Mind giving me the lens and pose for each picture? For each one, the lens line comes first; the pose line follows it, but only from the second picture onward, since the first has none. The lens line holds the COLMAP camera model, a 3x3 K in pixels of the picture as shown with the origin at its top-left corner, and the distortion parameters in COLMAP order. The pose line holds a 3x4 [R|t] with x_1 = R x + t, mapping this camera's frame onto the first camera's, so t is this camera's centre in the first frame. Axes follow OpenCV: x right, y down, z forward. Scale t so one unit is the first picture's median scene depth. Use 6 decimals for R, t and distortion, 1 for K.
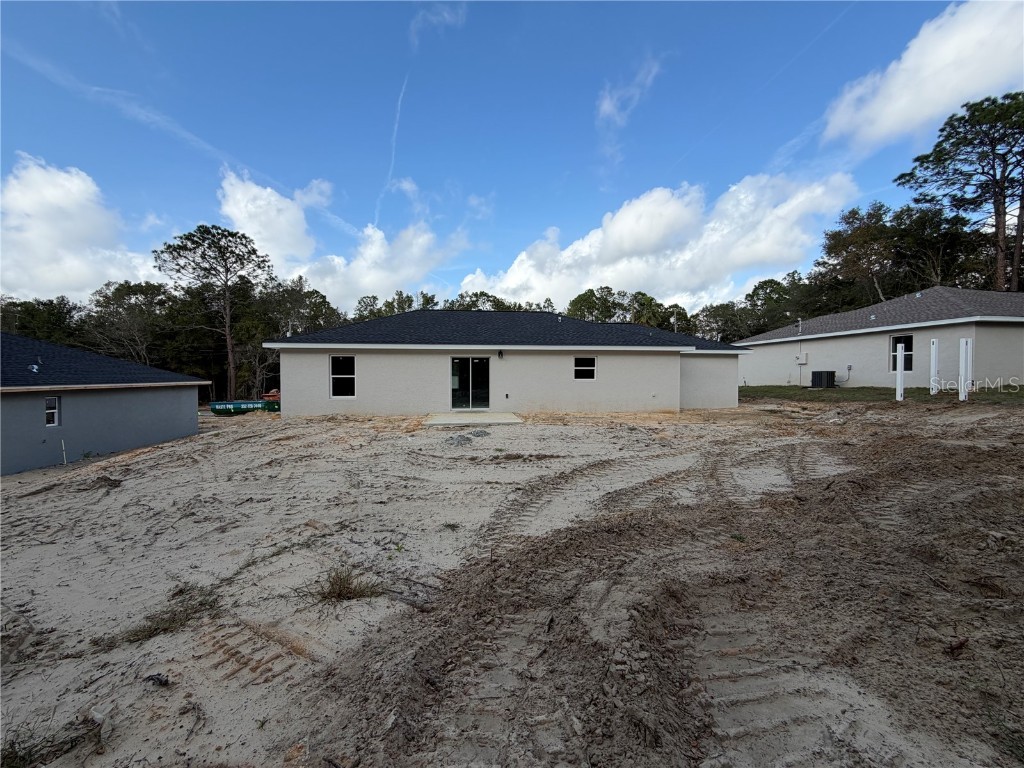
lens RADIAL K [[410.4, 0, 510.6], [0, 410.4, 384.0], [0, 0, 1]] dist [-0.001289, 0.000476]
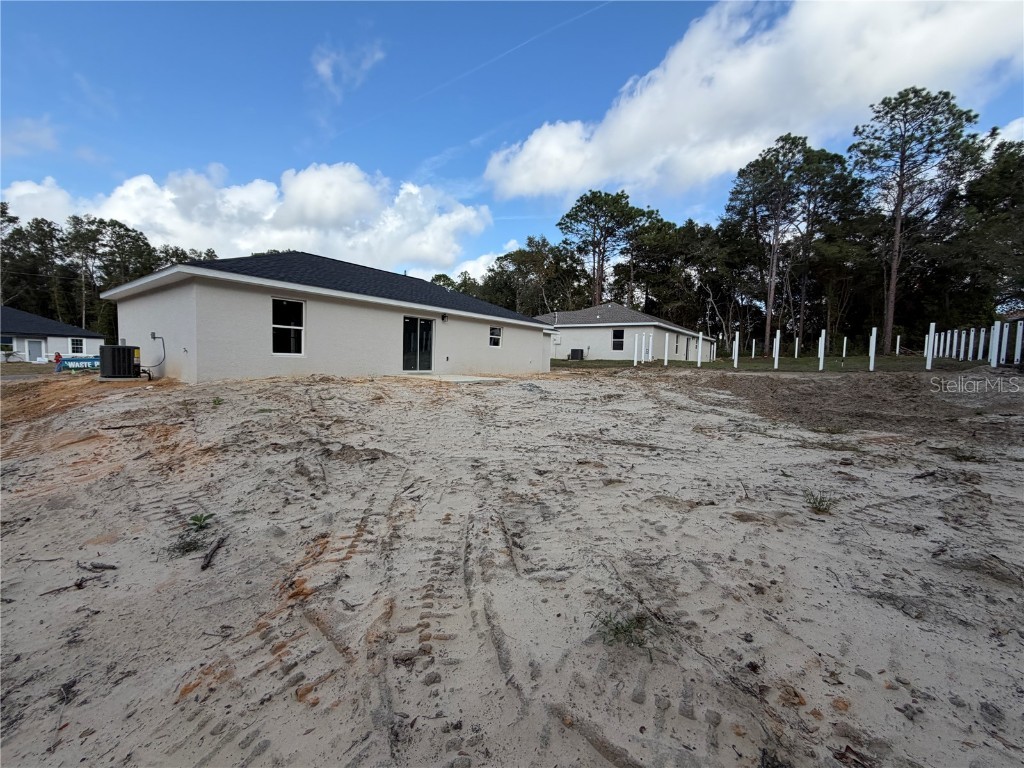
lens RADIAL K [[410.4, 0, 506.5], [0, 410.4, 382.7], [0, 0, 1]] dist [-0.001289, 0.000476]
pose [[0.694159, -0.017299, 0.719614, -0.521285], [-0.017114, 0.999032, 0.040524, 0.036087], [-0.719619, -0.040445, 0.693191, 0.137054]]
